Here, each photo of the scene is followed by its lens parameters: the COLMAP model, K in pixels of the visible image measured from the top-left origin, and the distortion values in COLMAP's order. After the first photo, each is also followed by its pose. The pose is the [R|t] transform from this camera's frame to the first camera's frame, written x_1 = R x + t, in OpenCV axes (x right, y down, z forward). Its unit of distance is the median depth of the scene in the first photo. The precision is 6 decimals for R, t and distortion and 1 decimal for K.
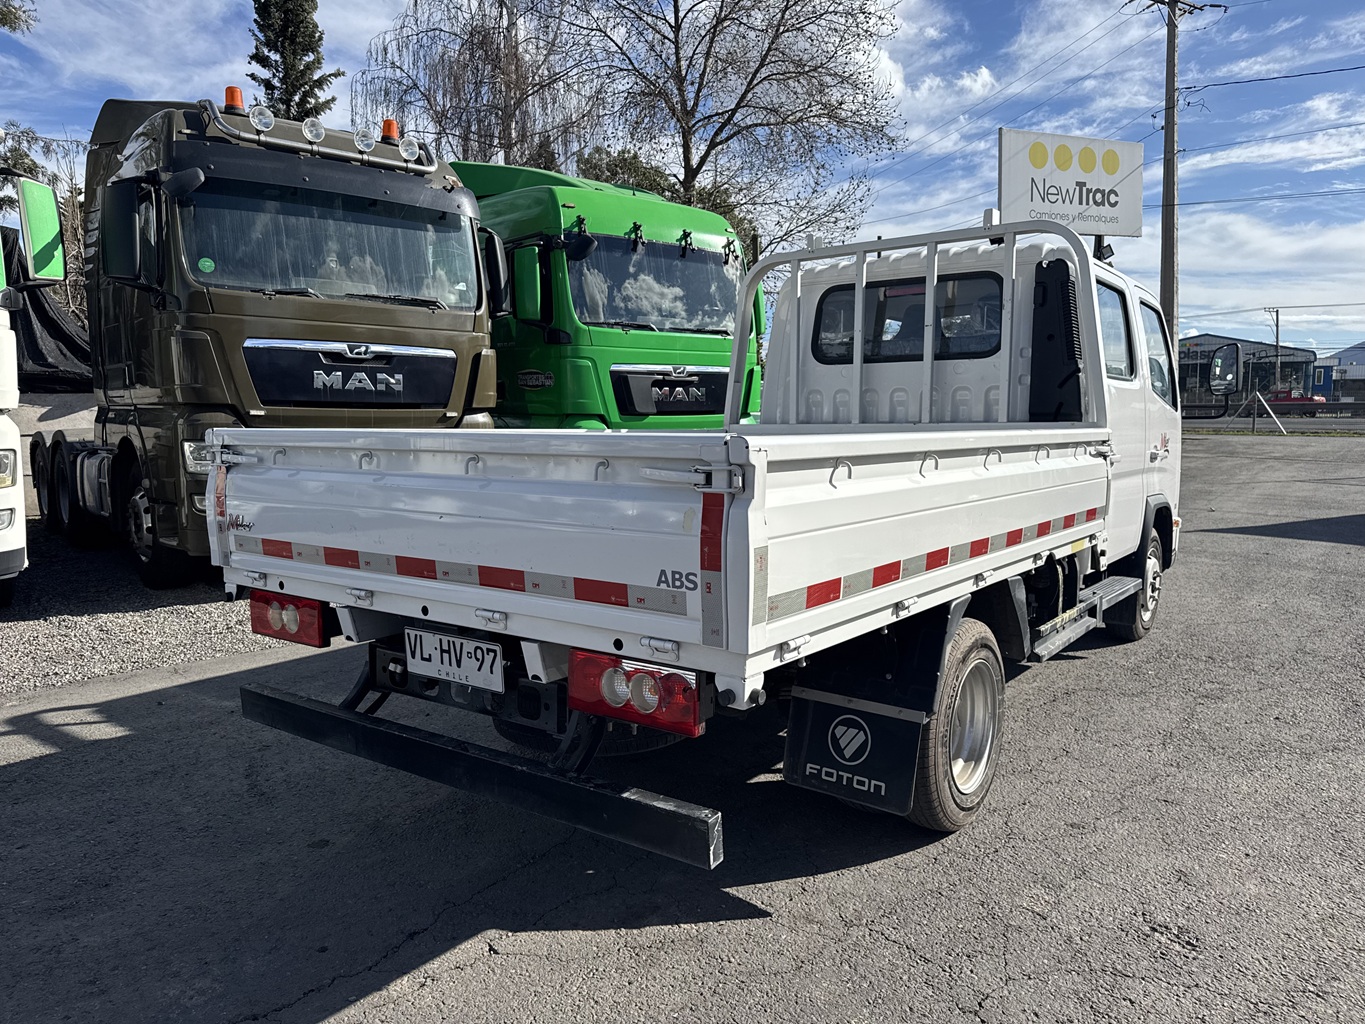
lens RADIAL K [[1000.8, 0, 679.1], [0, 1000.8, 512.4], [0, 0, 1]] dist [0.003488, -0.008247]
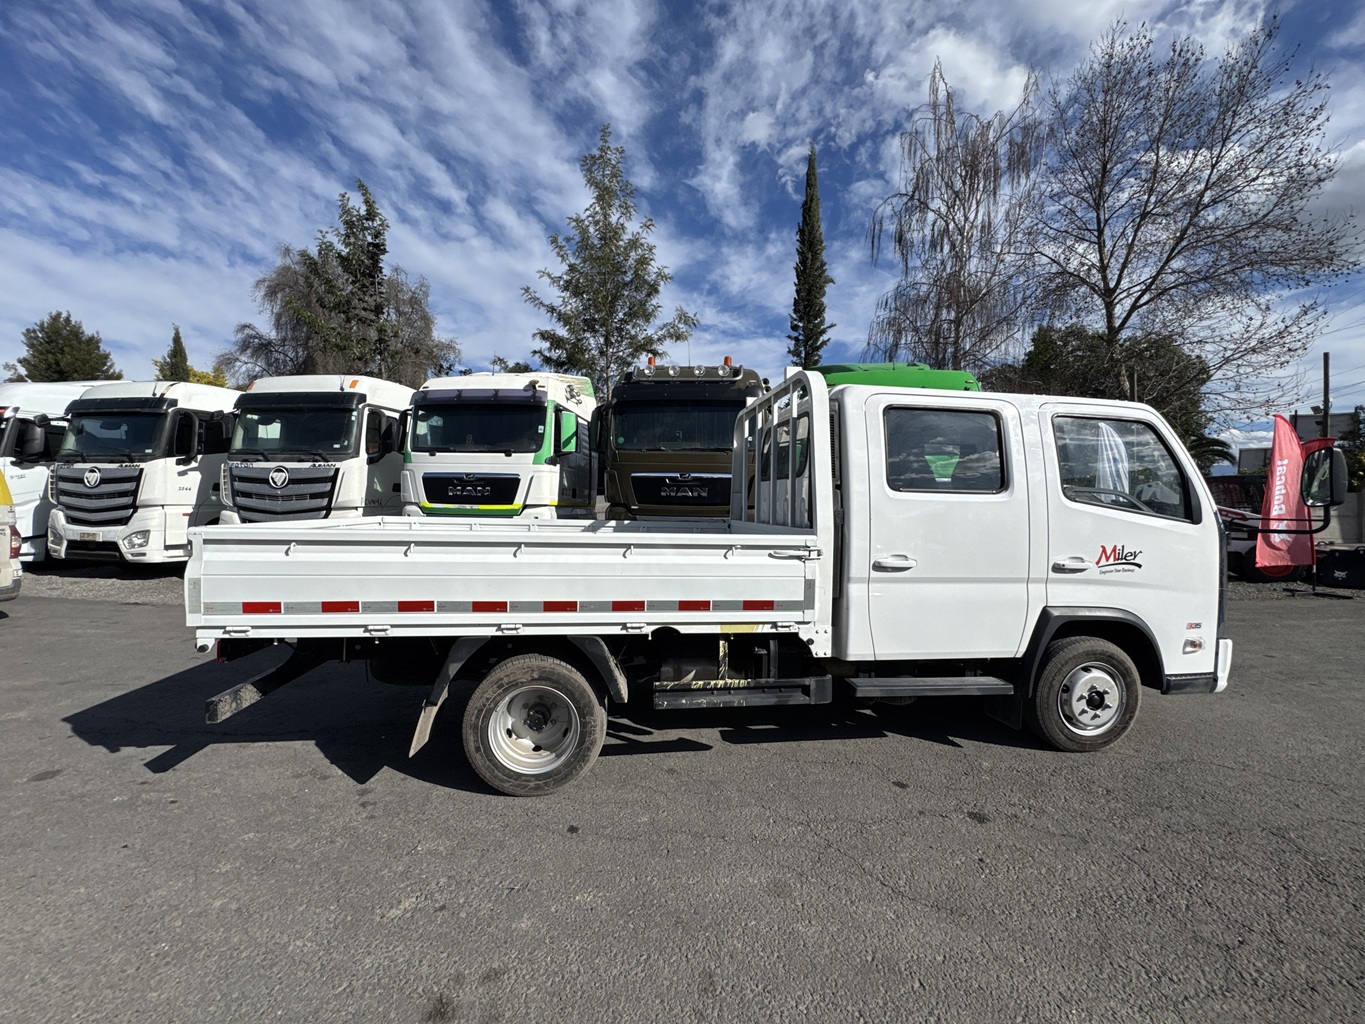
lens RADIAL K [[546.1, 0, 678.4], [0, 546.1, 512.3], [0, 0, 1]] dist [-0.002953, 0.000041]
pose [[0.686623, 0.022319, -0.726671, 0.217406], [-0.081404, 0.995603, -0.046339, -0.018169], [0.722442, 0.090972, 0.685421, 0.121893]]
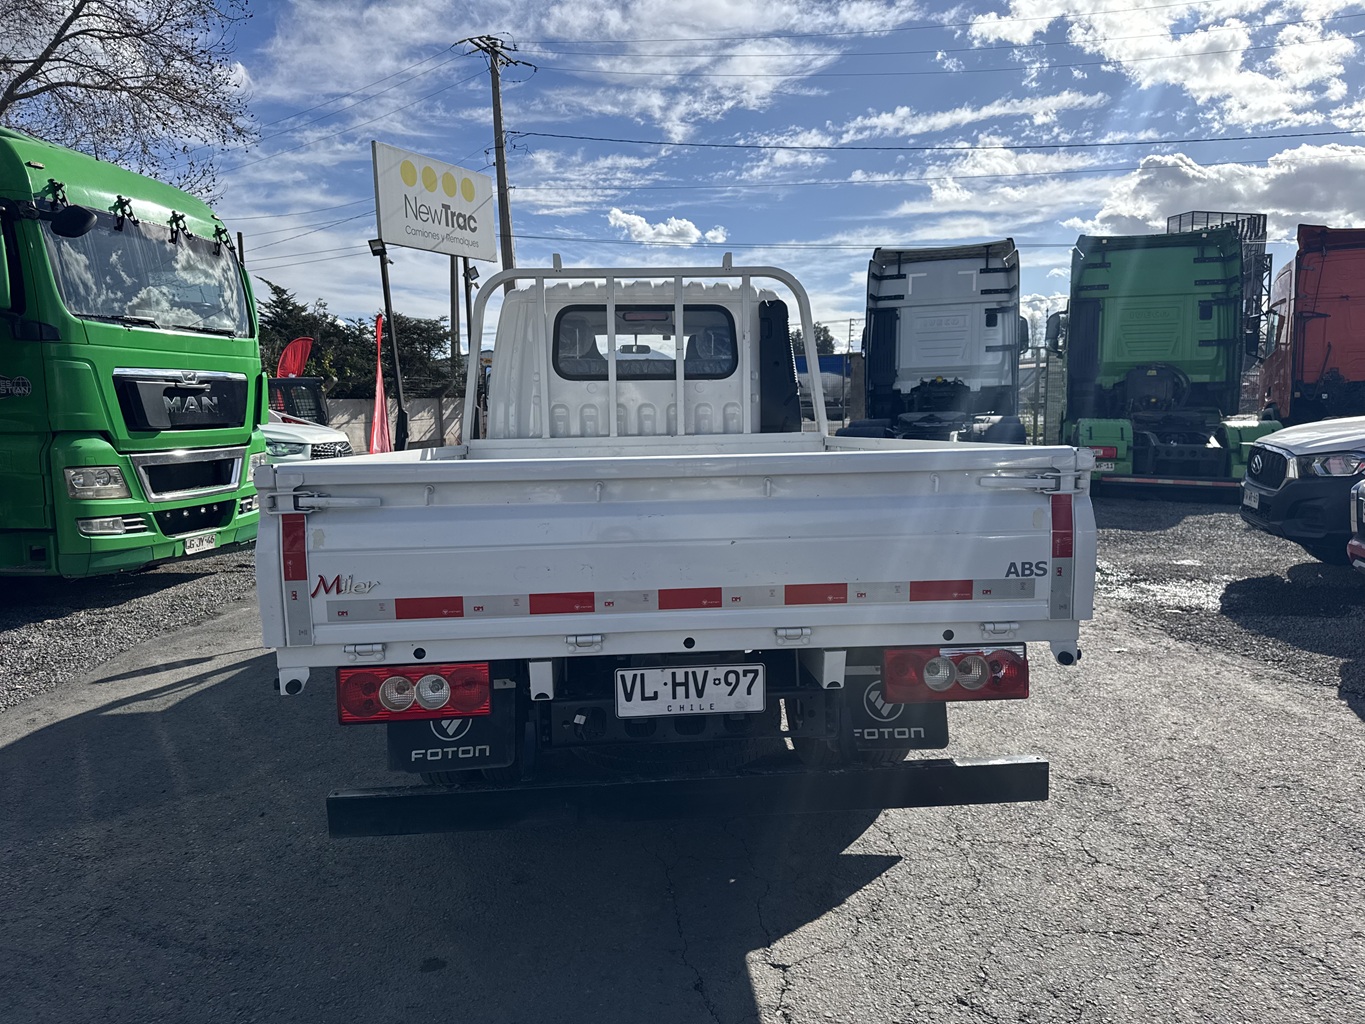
lens RADIAL K [[988.1, 0, 686.9], [0, 988.1, 516.7], [0, 0, 1]] dist [0.021016, -0.045920]
pose [[0.747259, -0.073826, 0.660420, -0.147485], [0.074520, 0.996851, 0.027116, -0.007921], [-0.660342, 0.028952, 0.750407, 0.050445]]
